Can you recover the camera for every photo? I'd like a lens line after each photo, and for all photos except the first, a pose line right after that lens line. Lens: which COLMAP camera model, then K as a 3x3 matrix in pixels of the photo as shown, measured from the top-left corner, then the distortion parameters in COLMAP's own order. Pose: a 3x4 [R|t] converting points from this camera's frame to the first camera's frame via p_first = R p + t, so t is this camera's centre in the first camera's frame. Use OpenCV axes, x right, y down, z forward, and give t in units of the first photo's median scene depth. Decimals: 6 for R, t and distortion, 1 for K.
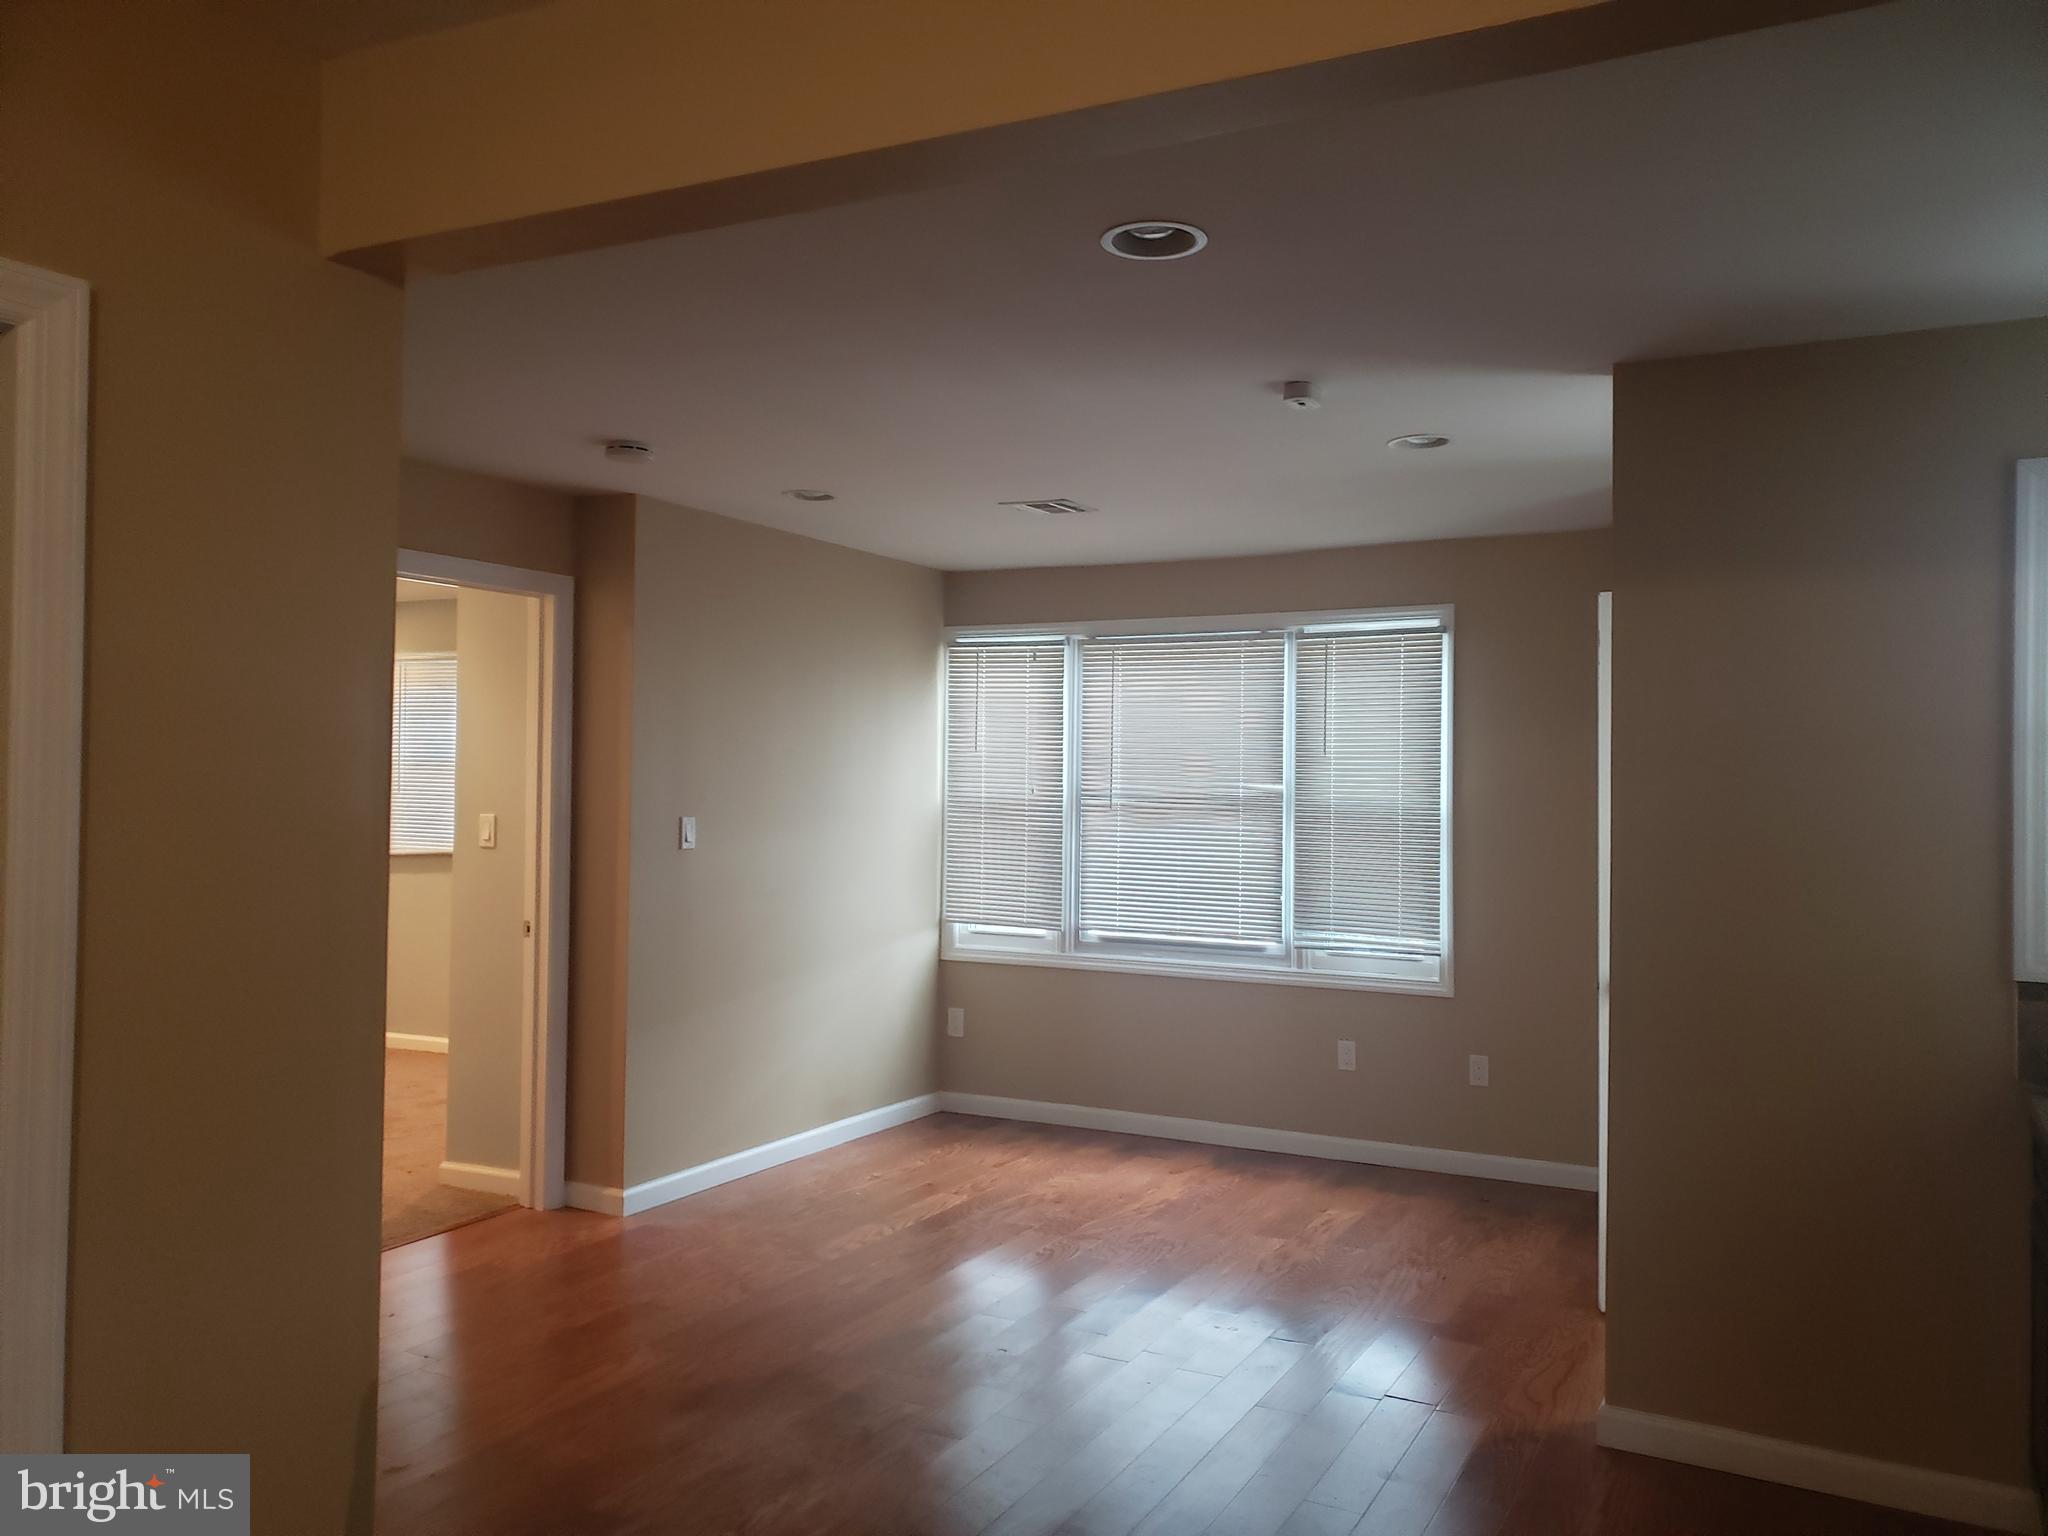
lens RADIAL K [[1590.1, 0, 1019.7], [0, 1590.1, 768.0], [0, 0, 1]] dist [0.038314, -0.018582]
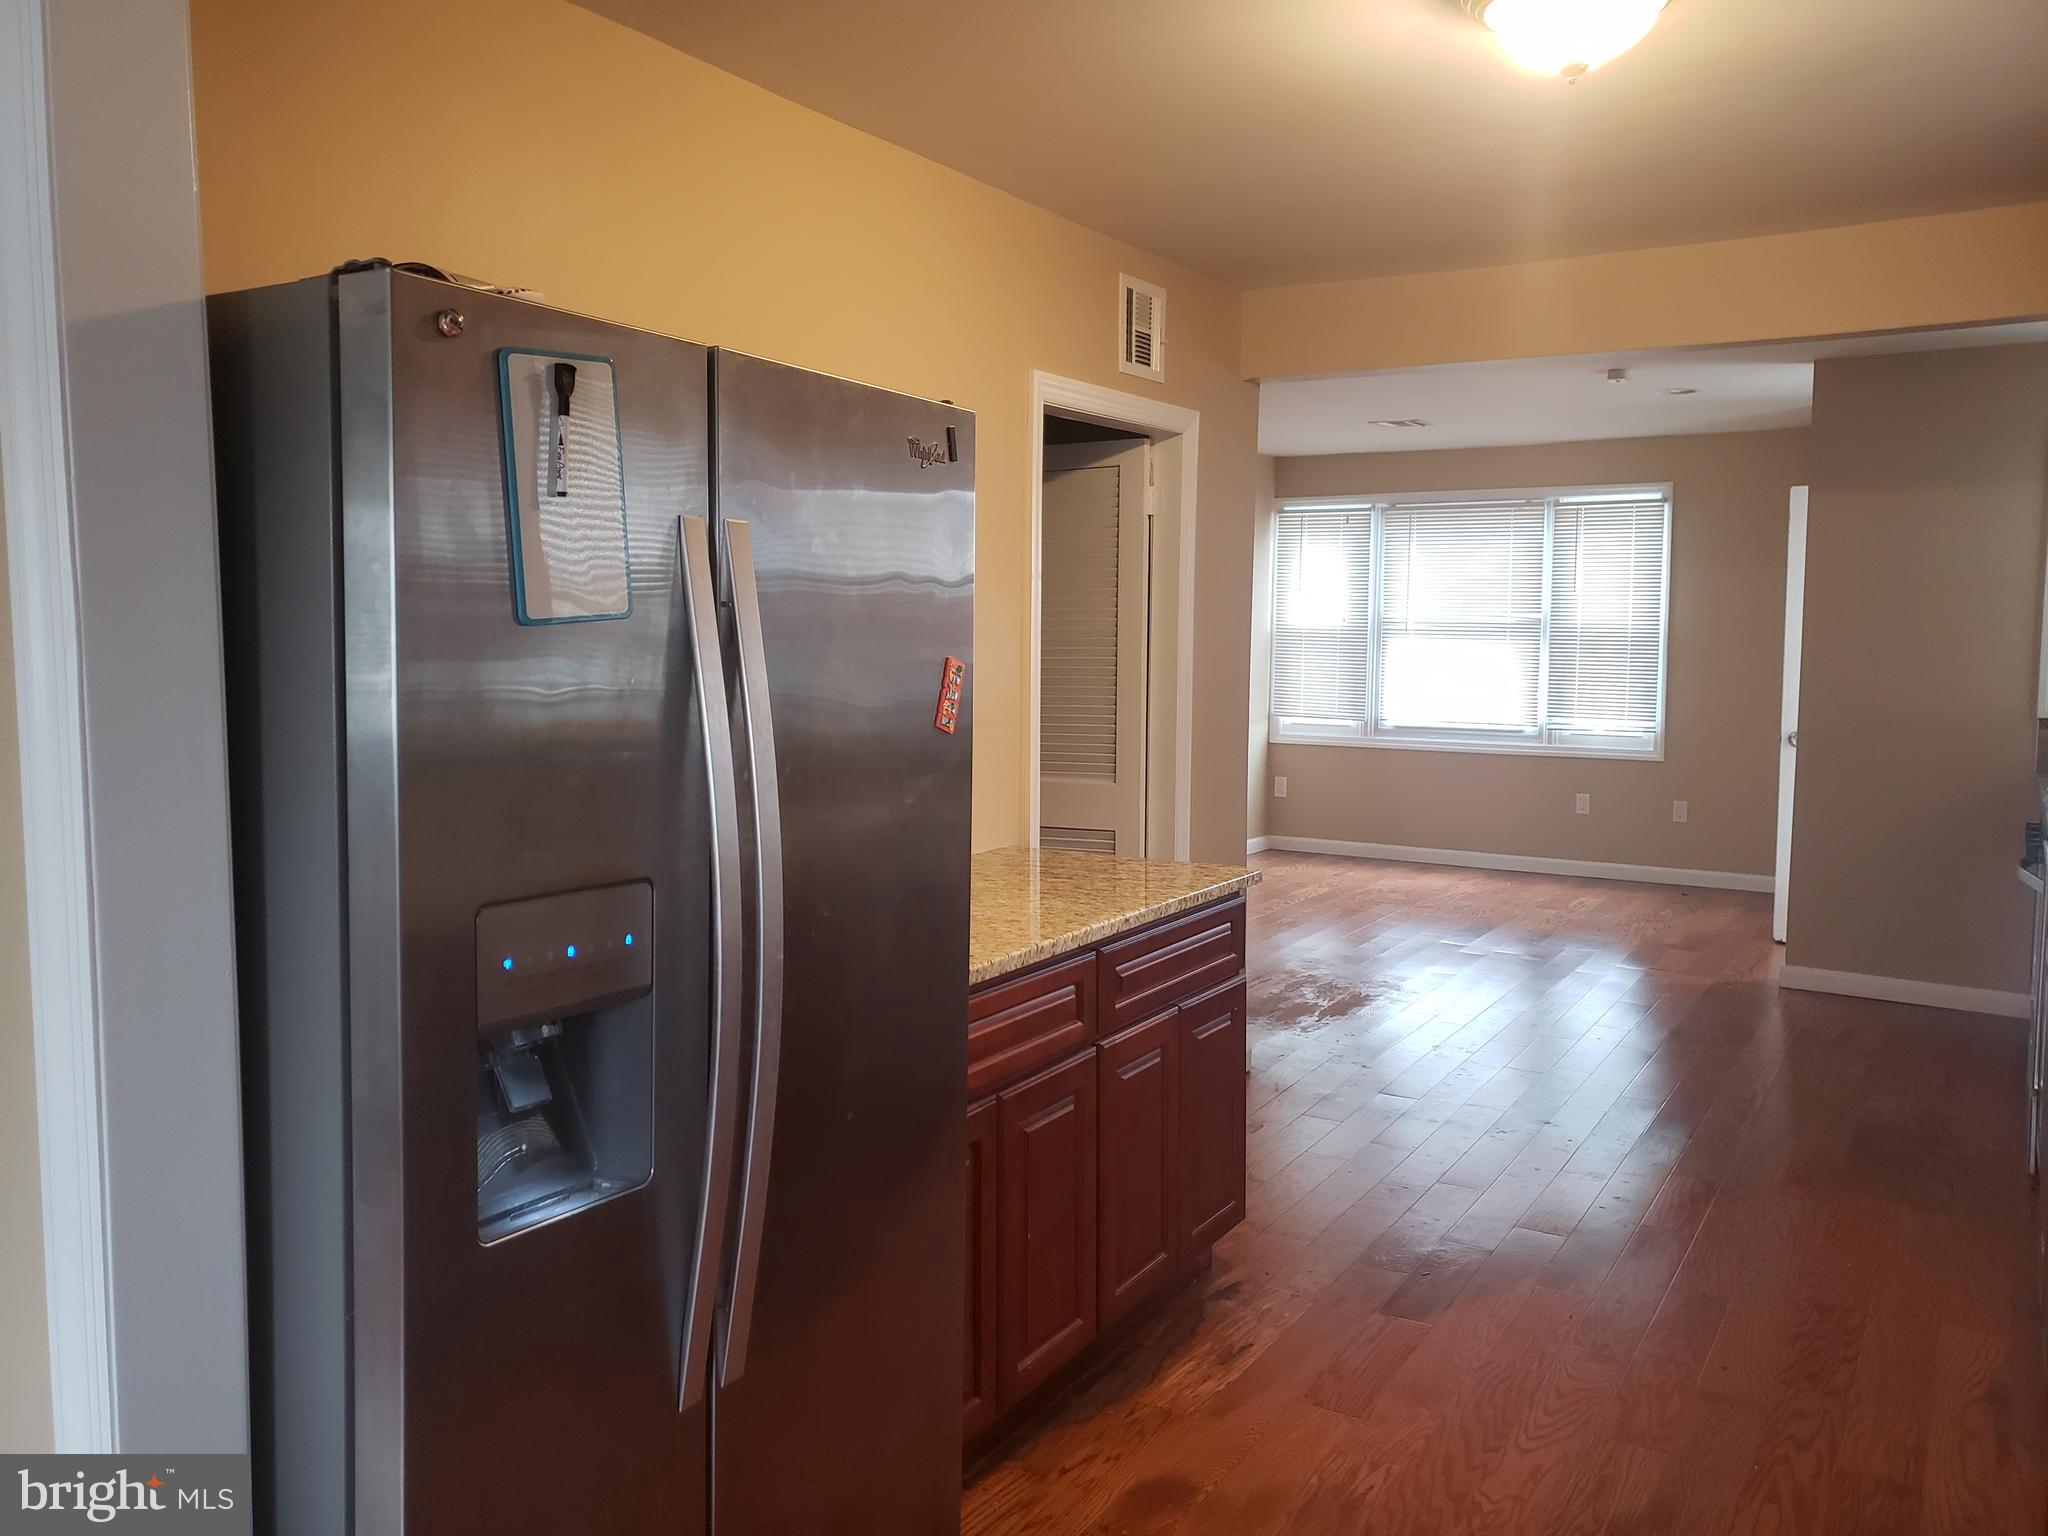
lens RADIAL K [[1590.1, 0, 1027.8], [0, 1590.1, 764.3], [0, 0, 1]] dist [0.038314, -0.018582]
pose [[0.998109, -0.000438, -0.061465, -0.199008], [0.006719, 0.994759, 0.102029, -0.003387], [0.061098, -0.102249, 0.992881, -0.435171]]
